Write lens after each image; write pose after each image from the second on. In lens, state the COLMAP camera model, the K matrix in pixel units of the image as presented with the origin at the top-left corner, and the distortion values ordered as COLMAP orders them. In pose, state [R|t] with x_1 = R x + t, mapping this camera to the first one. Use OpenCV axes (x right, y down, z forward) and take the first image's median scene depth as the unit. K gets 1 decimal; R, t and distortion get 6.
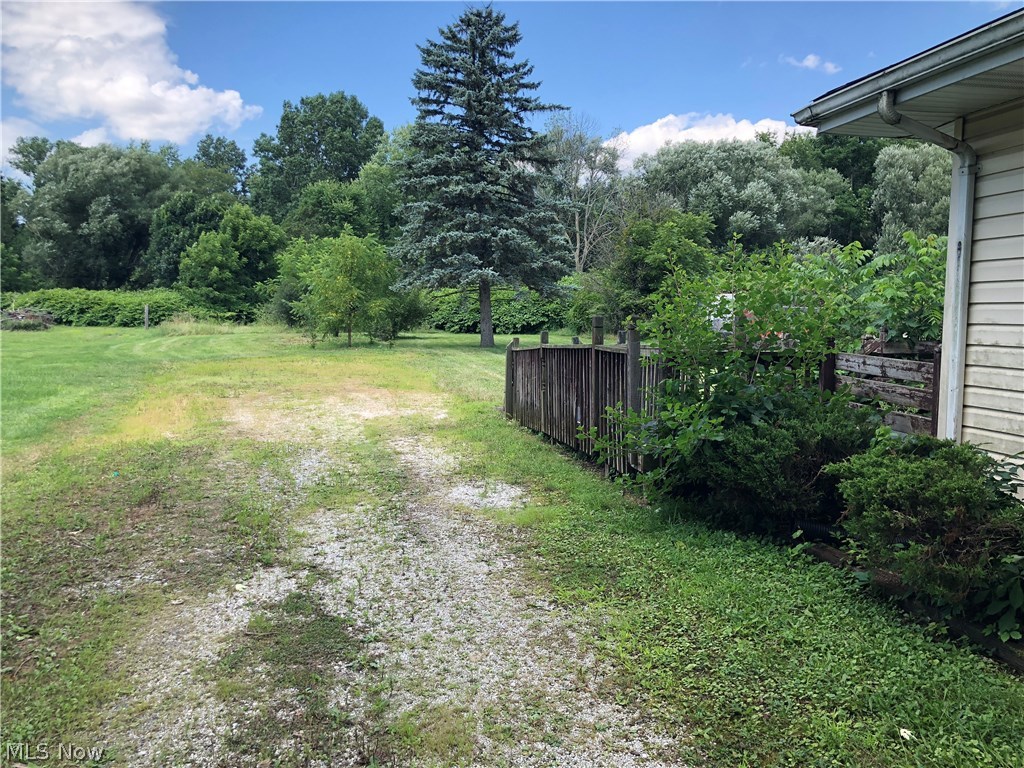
lens RADIAL K [[830.2, 0, 508.6], [0, 830.2, 380.6], [0, 0, 1]] dist [0.110640, -0.293693]
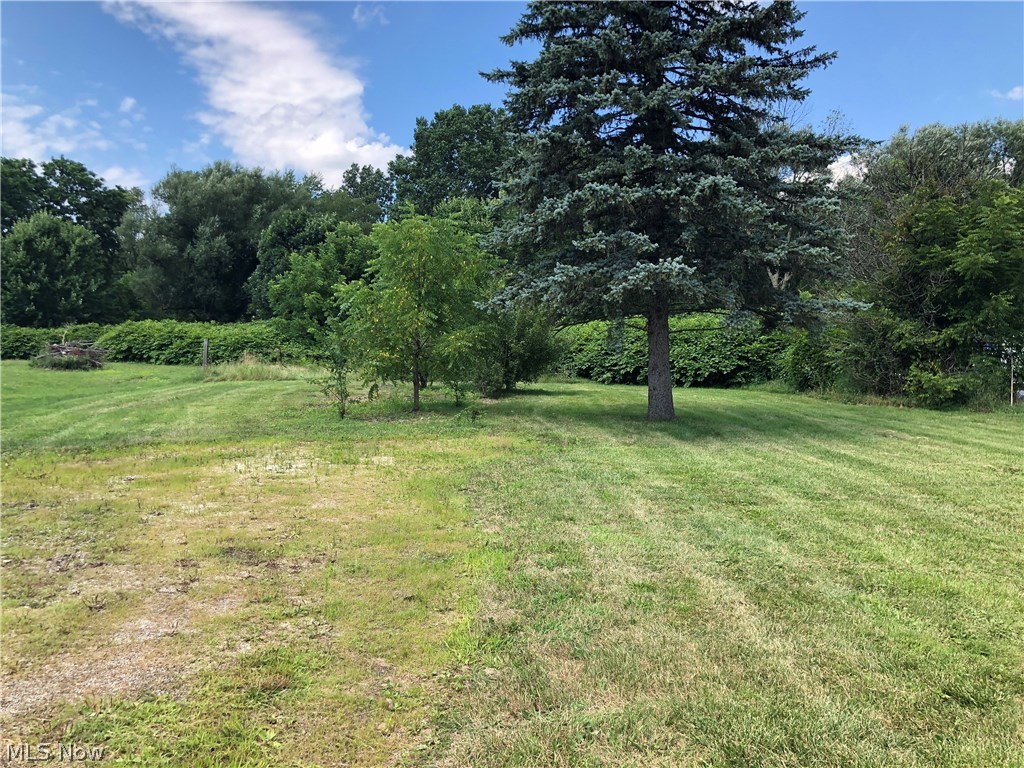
lens RADIAL K [[830.2, 0, 508.6], [0, 830.2, 380.6], [0, 0, 1]] dist [0.110640, -0.293693]
pose [[0.981912, 0.021038, -0.188167, -0.011491], [-0.030406, 0.998430, -0.047038, -0.020017], [0.186882, 0.051909, 0.981010, 0.247444]]
